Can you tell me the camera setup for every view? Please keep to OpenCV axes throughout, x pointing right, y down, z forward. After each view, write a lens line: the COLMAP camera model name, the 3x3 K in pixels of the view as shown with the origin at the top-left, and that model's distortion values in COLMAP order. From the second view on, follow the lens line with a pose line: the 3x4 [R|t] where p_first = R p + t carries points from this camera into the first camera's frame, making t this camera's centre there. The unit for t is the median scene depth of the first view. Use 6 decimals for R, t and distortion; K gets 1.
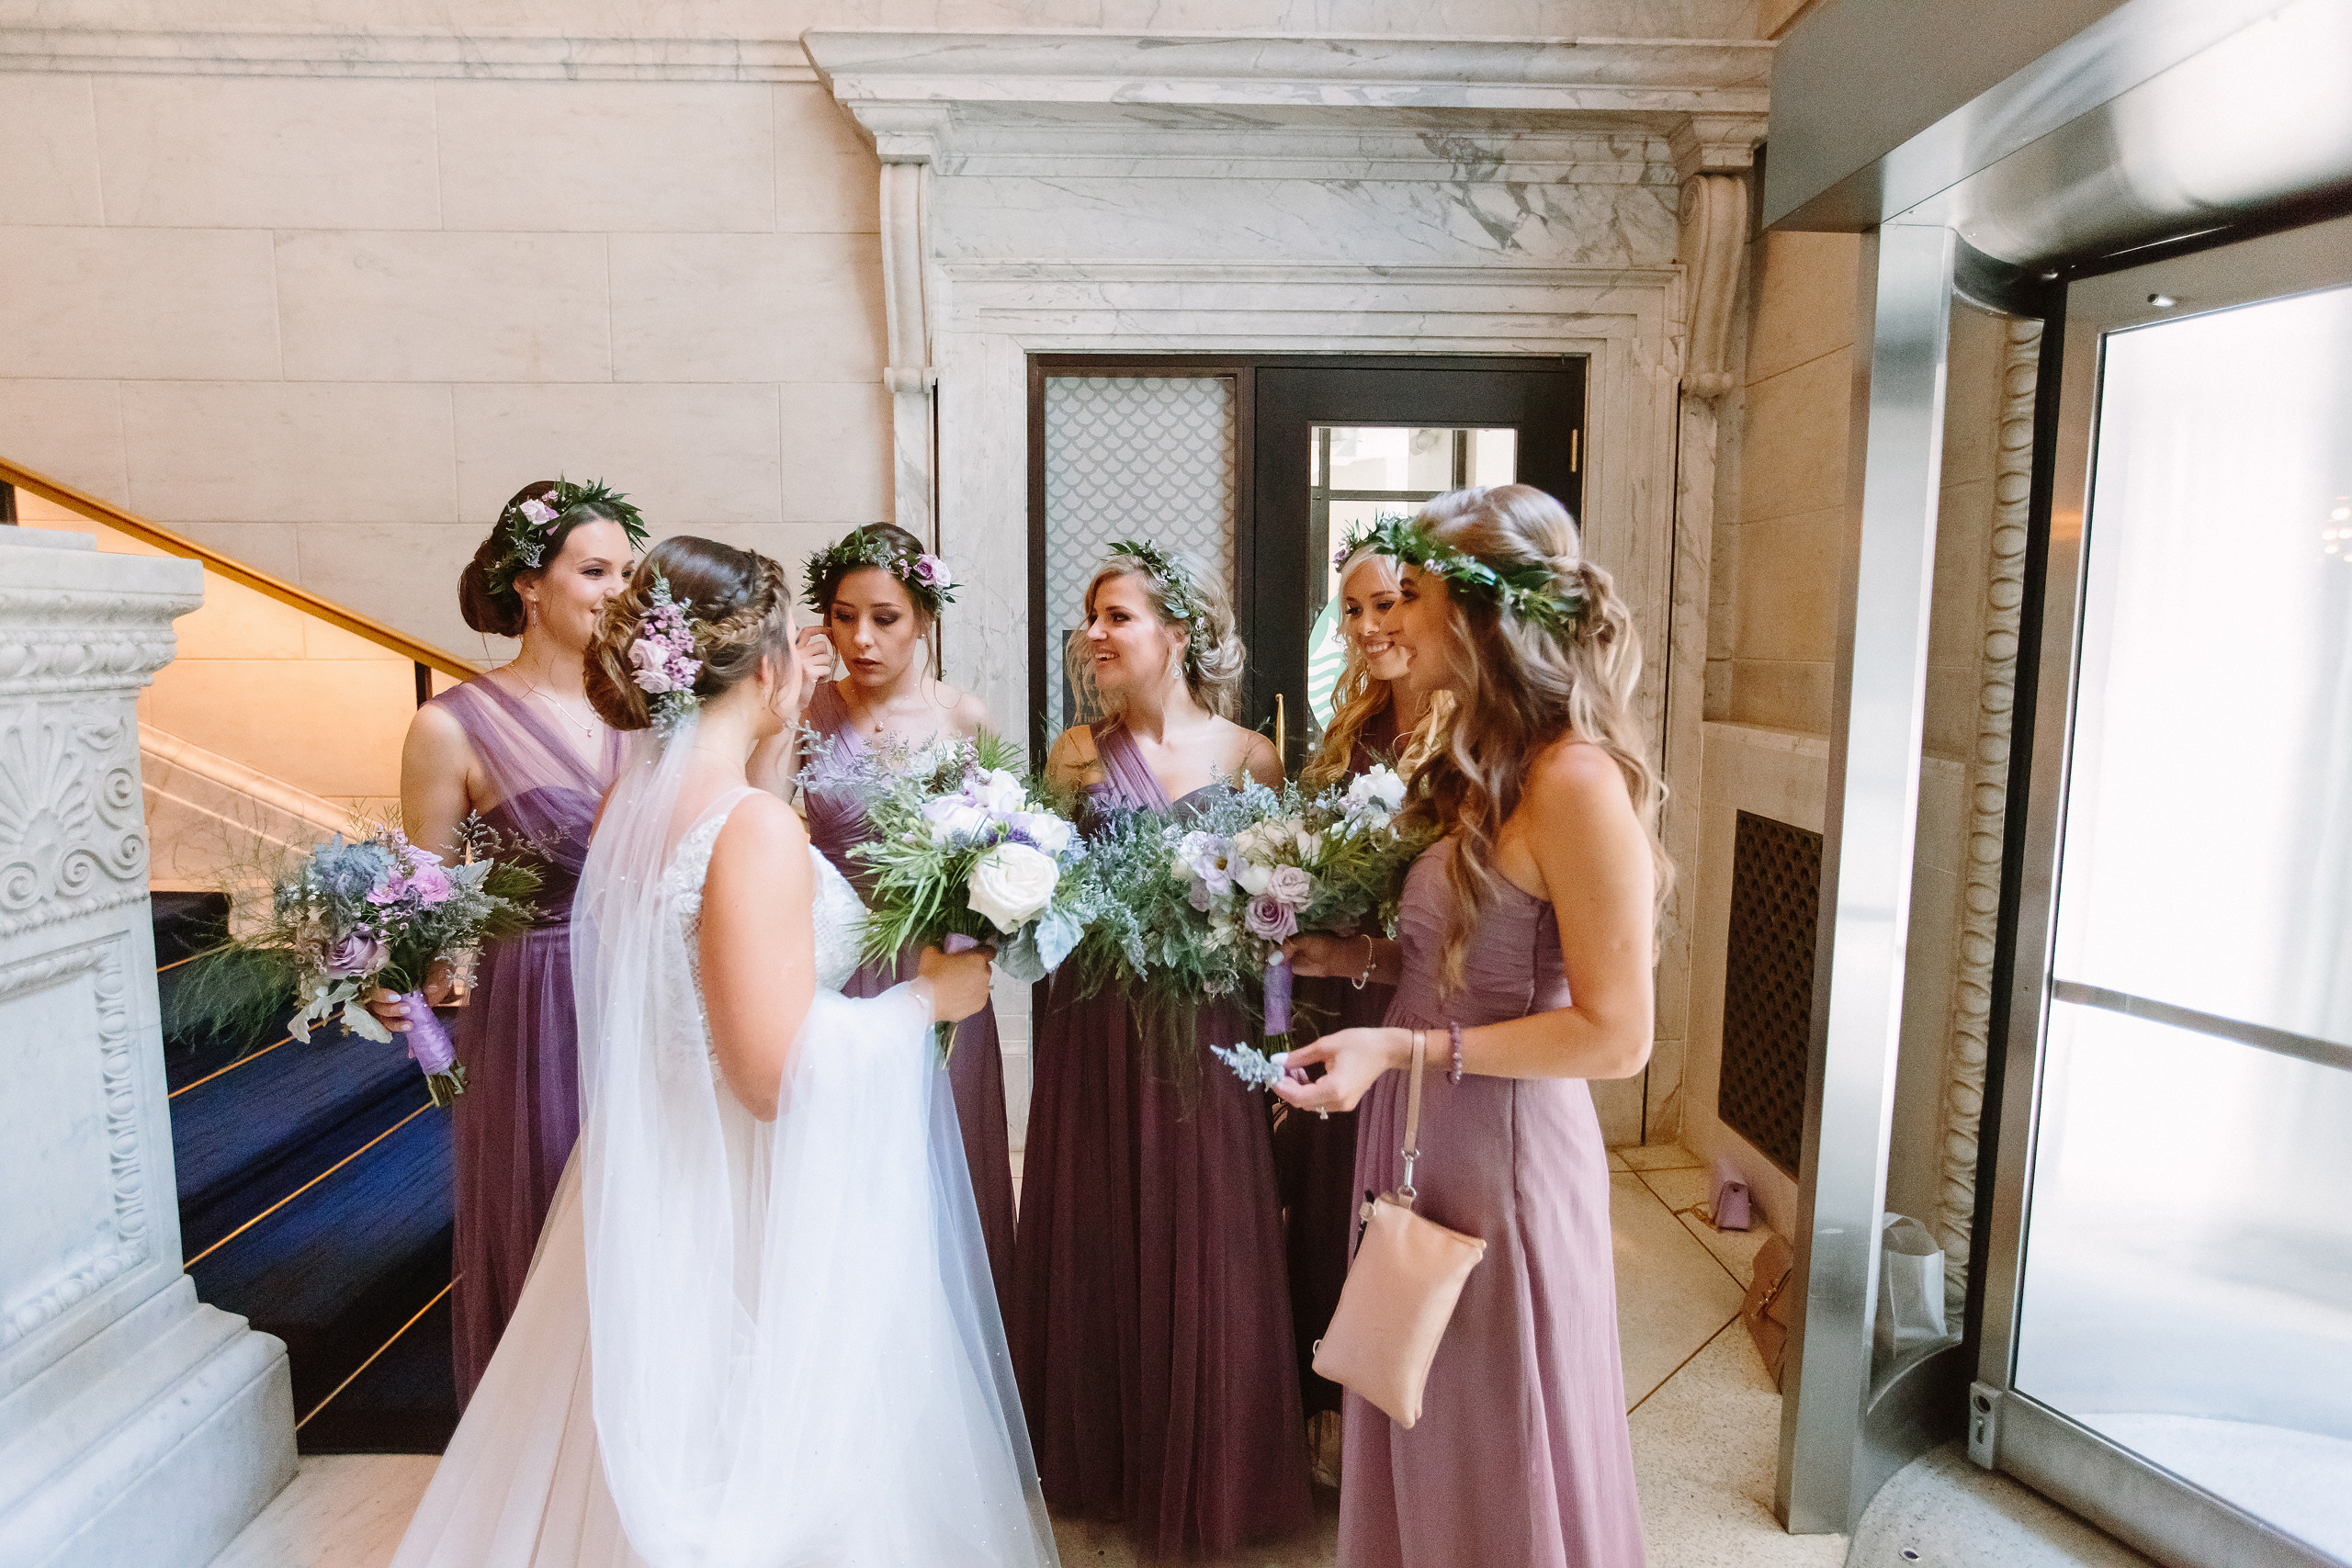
lens RADIAL K [[1264.7, 0, 1220.3], [0, 1264.7, 773.0], [0, 0, 1]] dist [-0.040683, 0.023352]
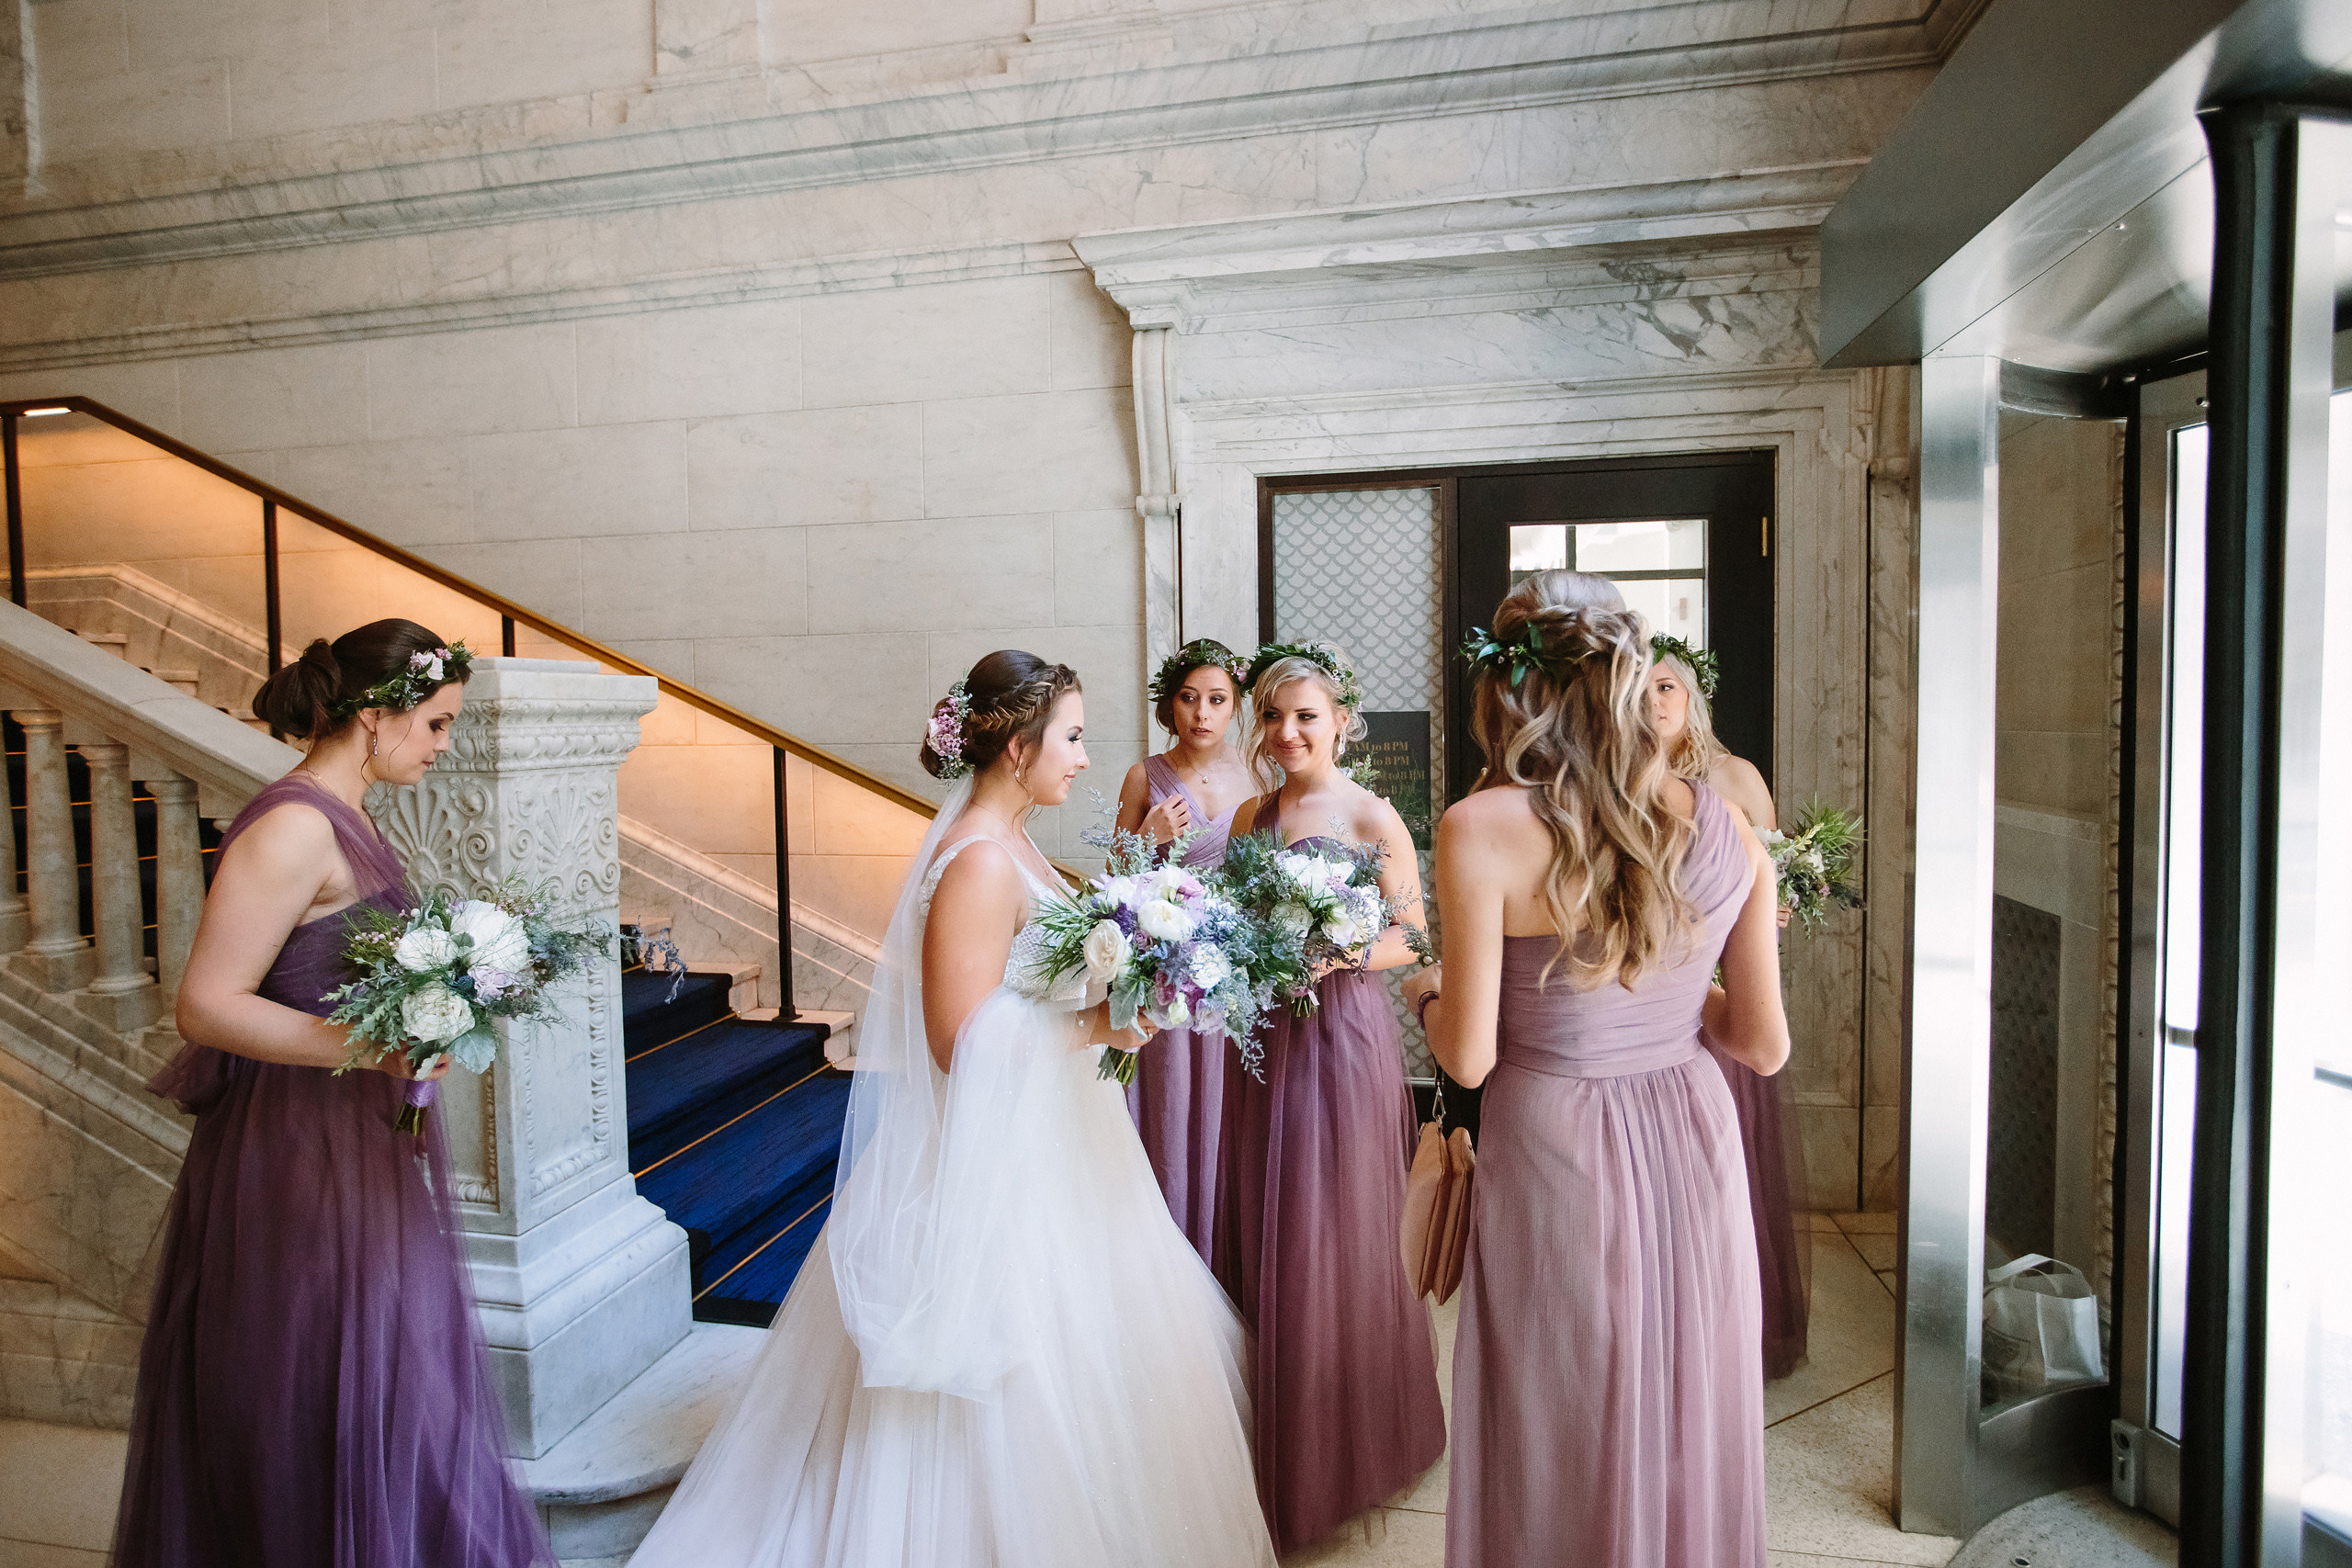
lens RADIAL K [[1264.7, 0, 1220.3], [0, 1264.7, 773.0], [0, 0, 1]] dist [-0.040683, 0.023352]
pose [[0.975596, -0.007488, -0.219447, 0.072371], [-0.006574, 0.997974, -0.063280, 0.014723], [0.219477, 0.063178, 0.973570, -0.135891]]
